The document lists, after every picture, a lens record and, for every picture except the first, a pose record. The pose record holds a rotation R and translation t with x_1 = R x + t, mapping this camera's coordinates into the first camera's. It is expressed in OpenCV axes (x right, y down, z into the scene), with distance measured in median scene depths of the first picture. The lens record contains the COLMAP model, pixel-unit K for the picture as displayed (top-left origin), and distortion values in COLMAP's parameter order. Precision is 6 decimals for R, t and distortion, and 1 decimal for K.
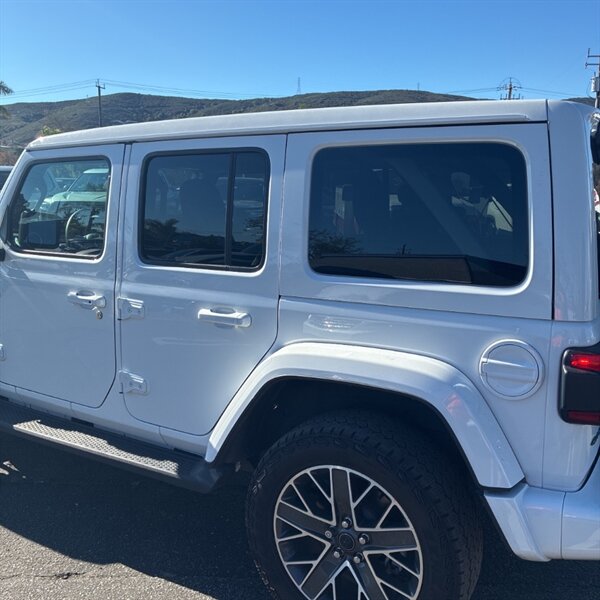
lens RADIAL K [[610.0, 0, 300.0], [0, 610.0, 300.0], [0, 0, 1]] dist [0.019123, -0.010168]
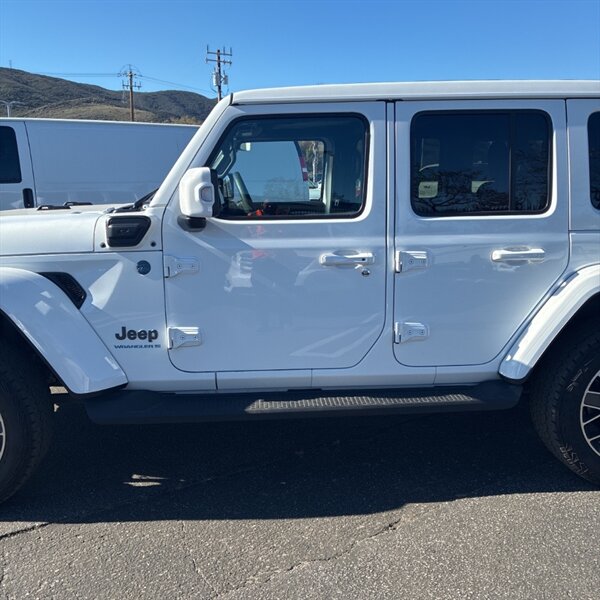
lens RADIAL K [[600.4, 0, 303.3], [0, 600.4, 296.0], [0, 0, 1]] dist [0.061522, -0.093022]
pose [[0.817670, -0.121254, 0.562773, -1.179799], [0.111451, 0.992414, 0.051893, 0.000592], [-0.564796, 0.020290, 0.824981, 0.288429]]
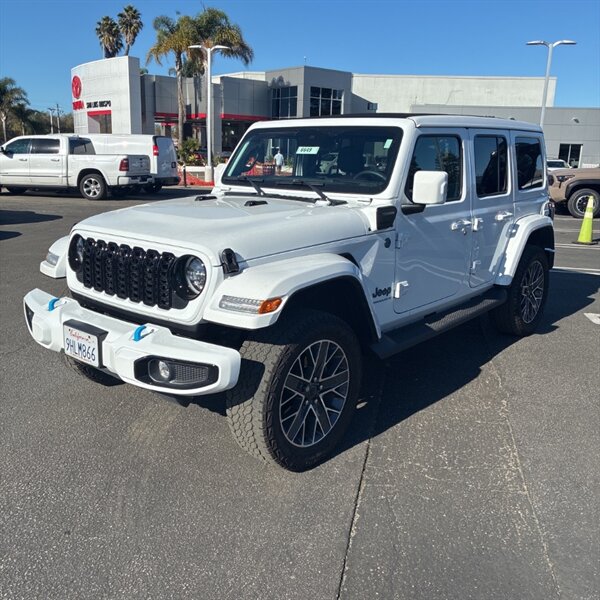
lens RADIAL K [[600.4, 0, 303.3], [0, 600.4, 296.0], [0, 0, 1]] dist [0.061522, -0.093022]
pose [[0.163356, -0.239323, 0.957099, -2.418011], [0.161874, 0.963485, 0.213291, -0.277623], [-0.973197, 0.120087, 0.196132, 1.359120]]
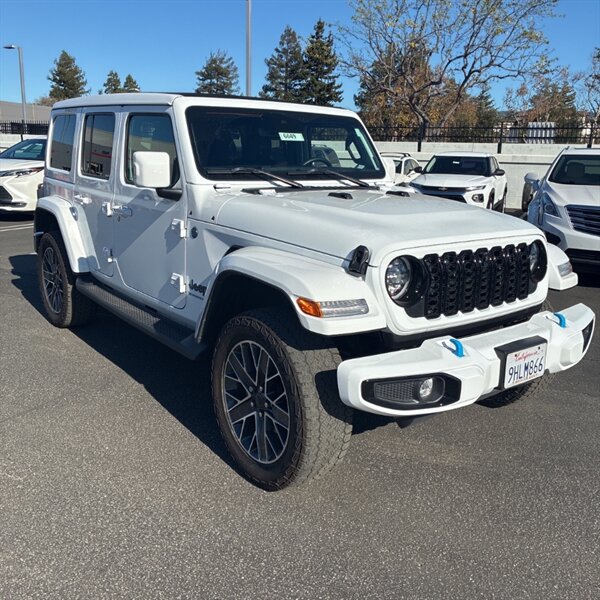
lens RADIAL K [[610.0, 0, 300.0], [0, 610.0, 300.0], [0, 0, 1]] dist [0.019123, -0.010168]
pose [[-0.930119, -0.126229, 0.344883, -1.213750], [0.023001, 0.917211, 0.397736, -0.572028], [-0.366537, 0.377875, -0.850212, 3.270682]]
